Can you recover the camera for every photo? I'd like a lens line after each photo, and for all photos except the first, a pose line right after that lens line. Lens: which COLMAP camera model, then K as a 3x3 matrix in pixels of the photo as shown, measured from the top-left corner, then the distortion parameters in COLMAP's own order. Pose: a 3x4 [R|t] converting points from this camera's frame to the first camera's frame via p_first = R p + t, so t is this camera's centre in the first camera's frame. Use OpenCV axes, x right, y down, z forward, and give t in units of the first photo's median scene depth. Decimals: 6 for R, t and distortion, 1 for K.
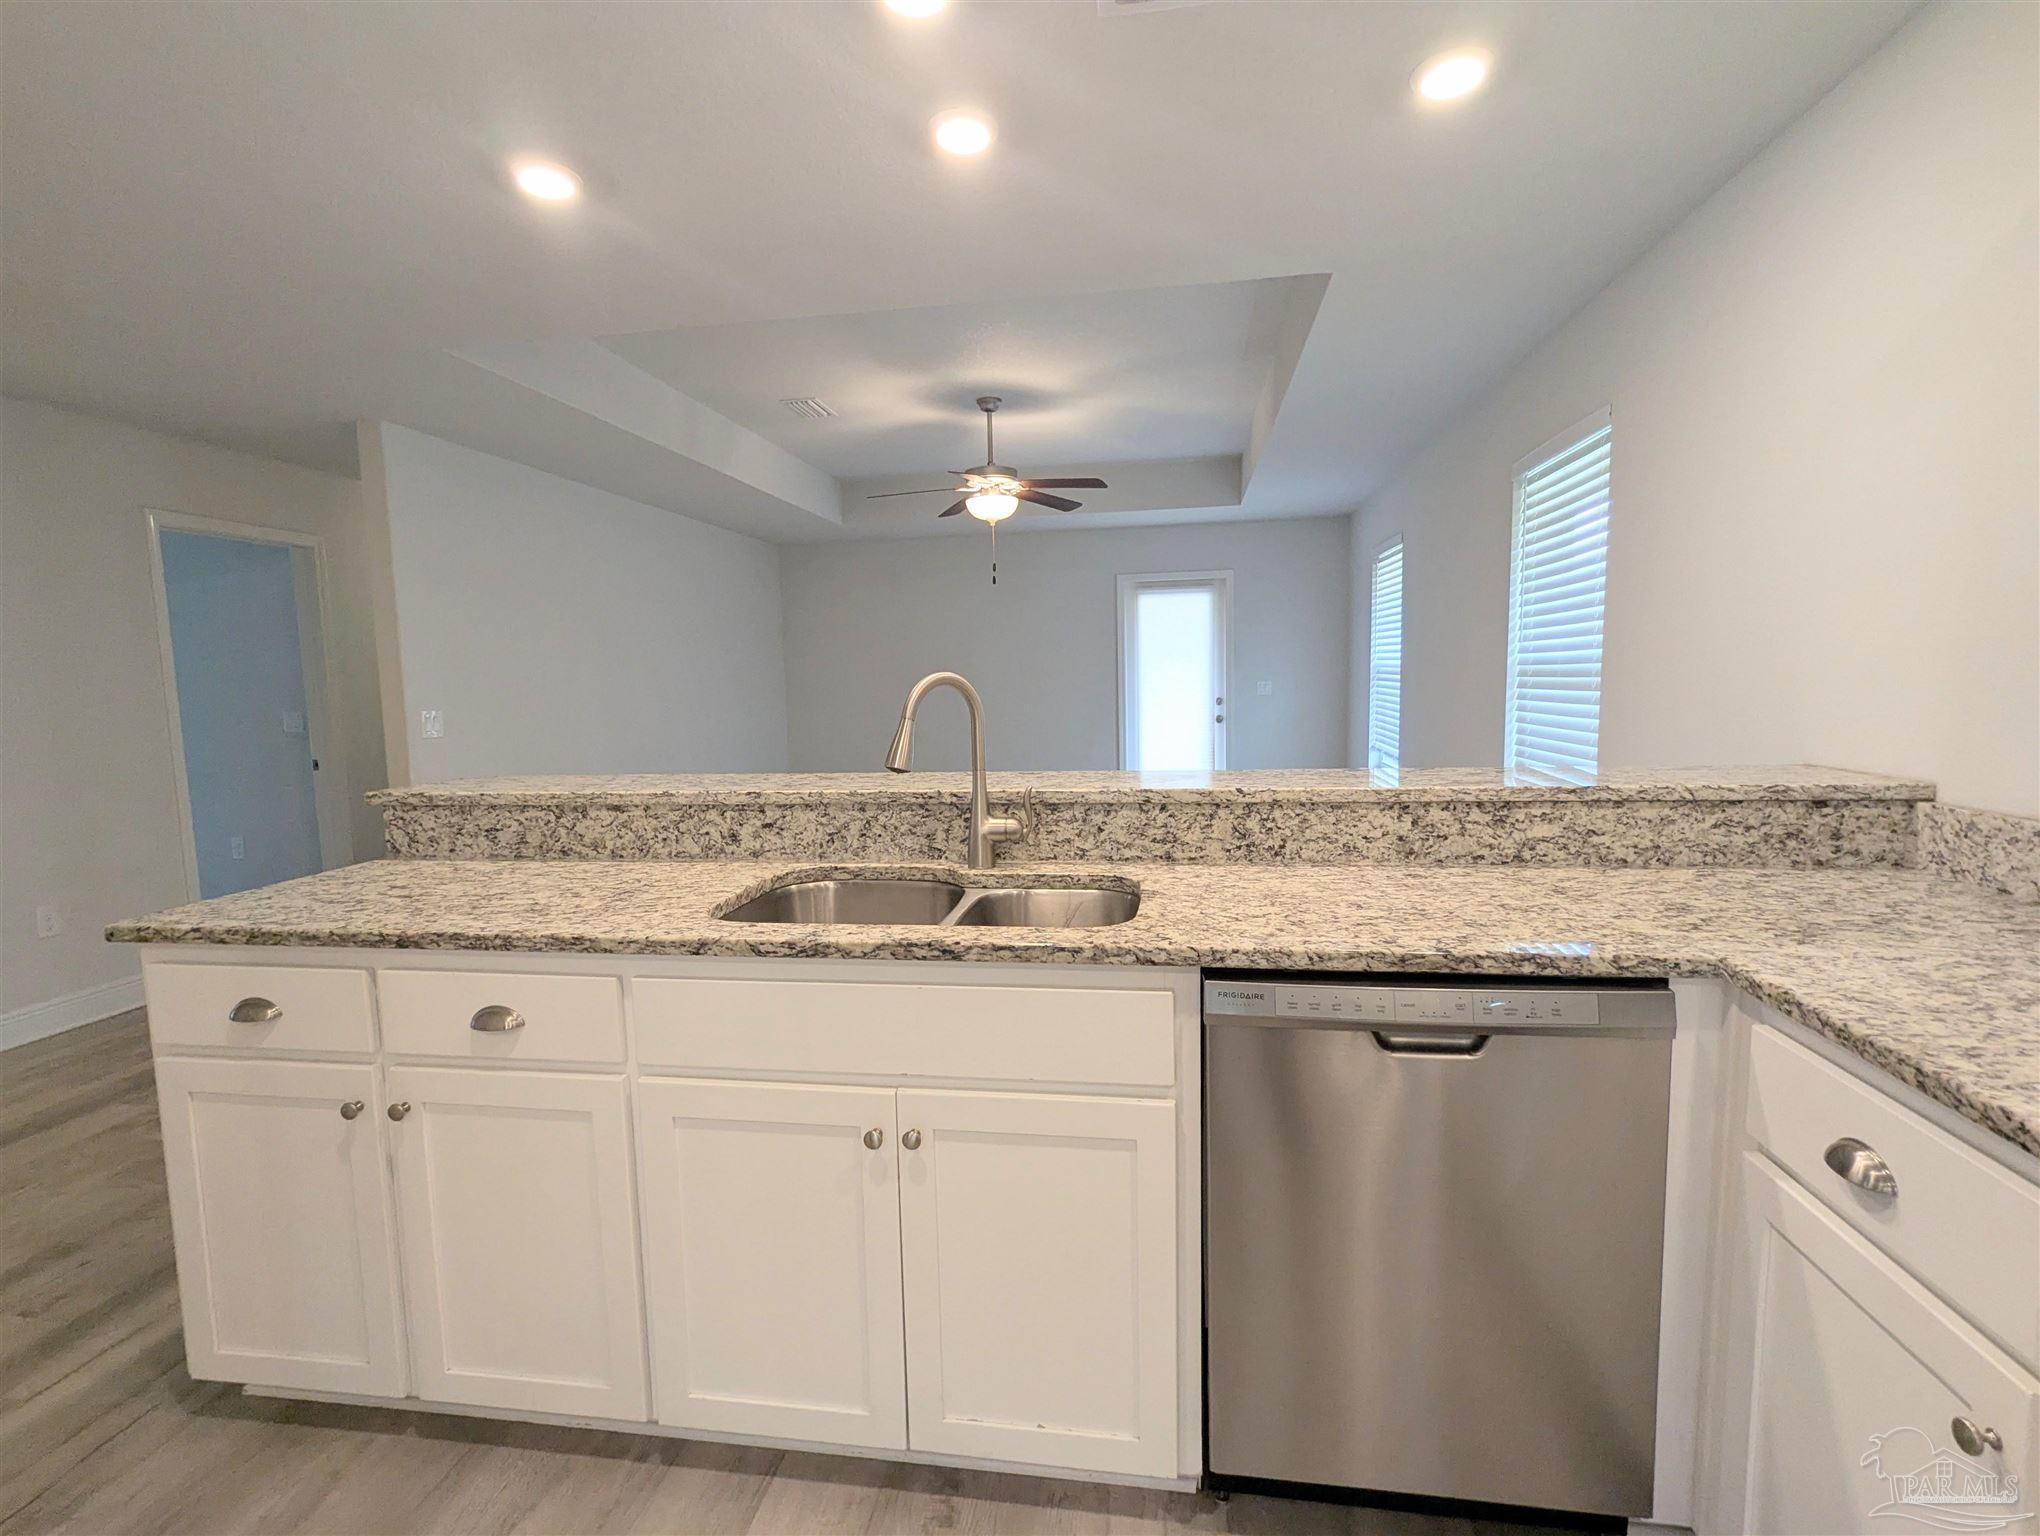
lens RADIAL K [[969.3, 0, 1002.6], [0, 969.3, 781.6], [0, 0, 1]] dist [0.002264, -0.001257]
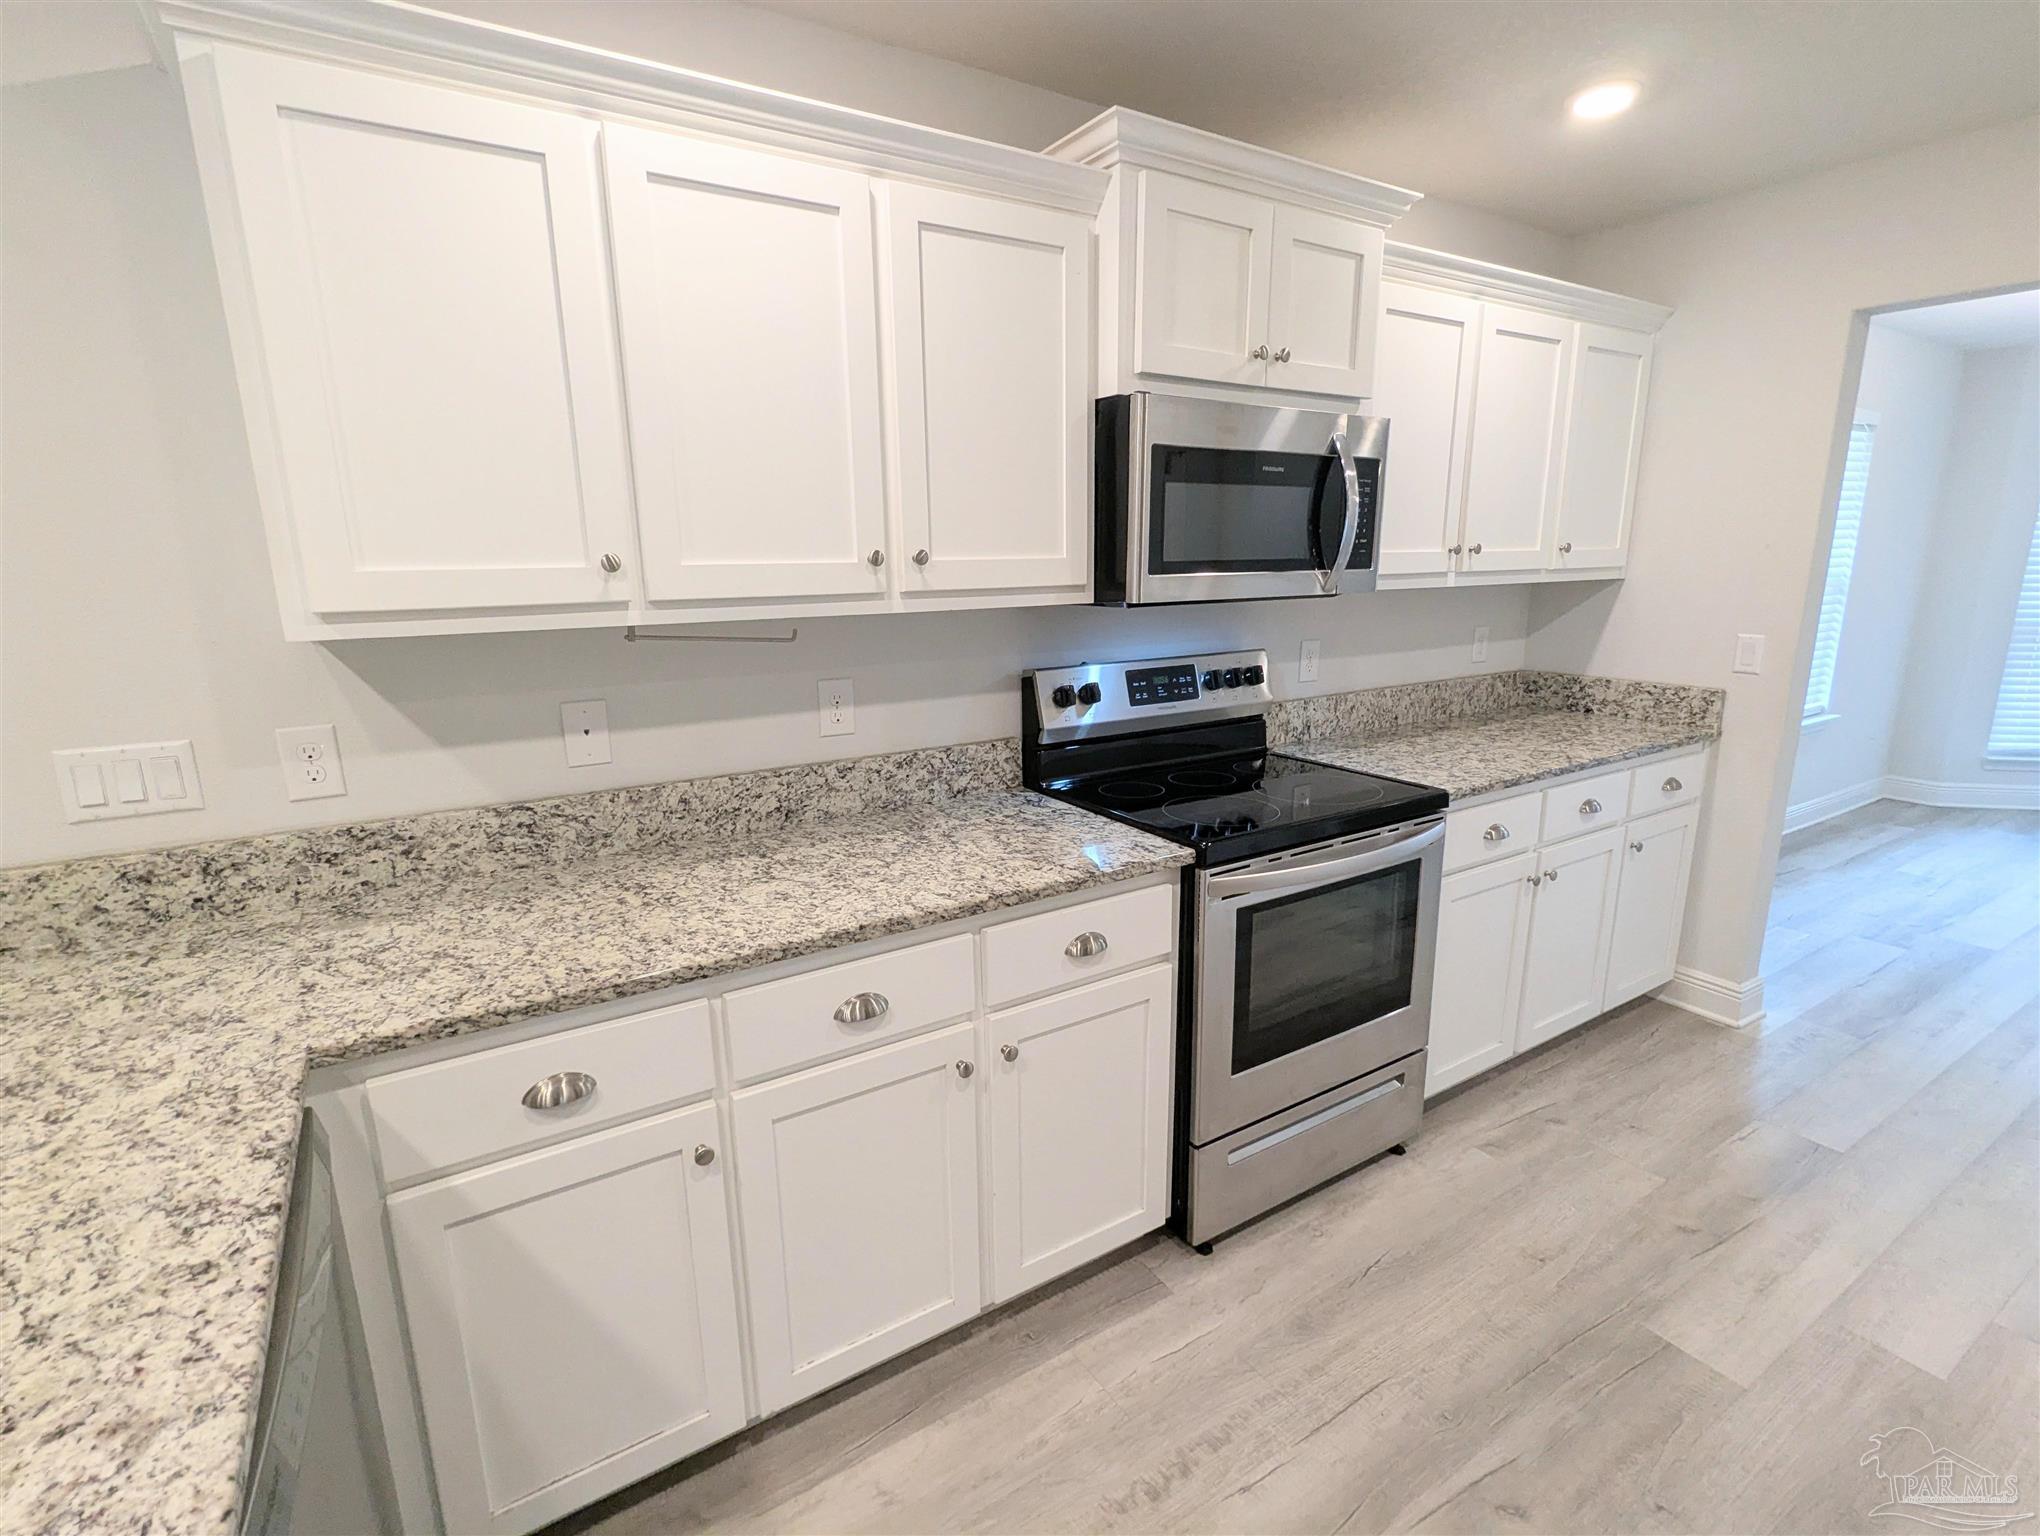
lens RADIAL K [[969.3, 0, 1014.2], [0, 969.3, 776.3], [0, 0, 1]] dist [0.002264, -0.001257]
pose [[-0.664326, -0.136578, 0.734858, -0.074178], [0.110745, 0.954327, 0.277483, -0.053506], [-0.739193, 0.265721, -0.618859, 0.219907]]
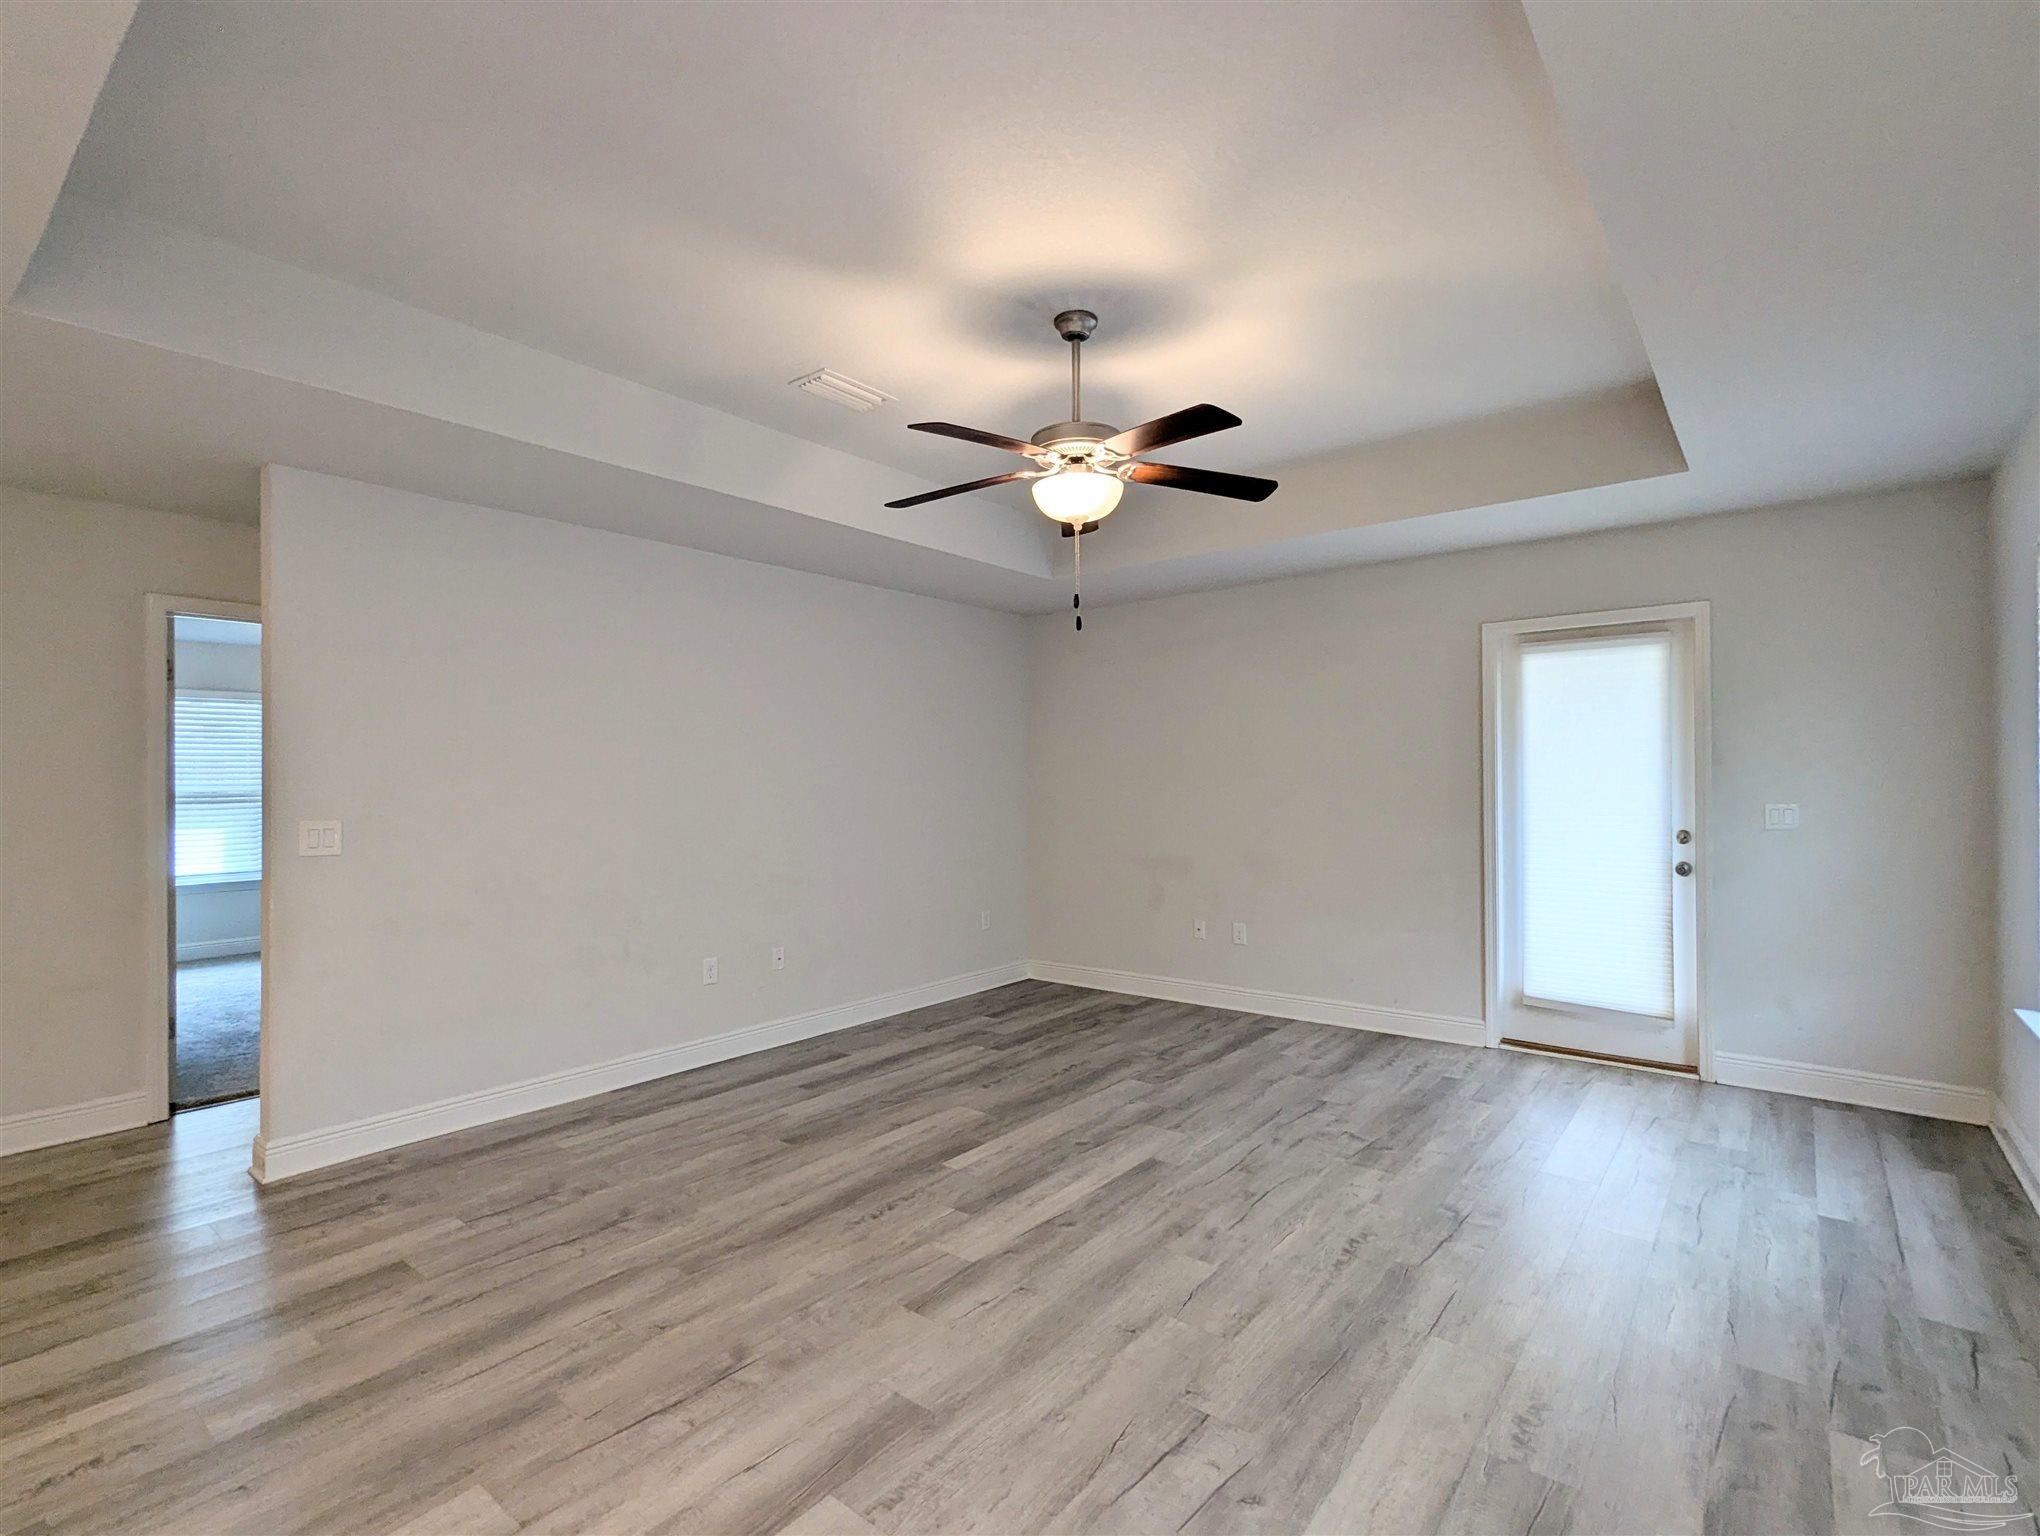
lens RADIAL K [[969.3, 0, 1022.5], [0, 969.3, 774.7], [0, 0, 1]] dist [0.002264, -0.001257]
pose [[0.875512, 0.013128, -0.483017, 0.237424], [-0.064704, 0.993813, -0.090271, -0.065048], [0.478844, 0.110287, 0.870945, 0.495317]]
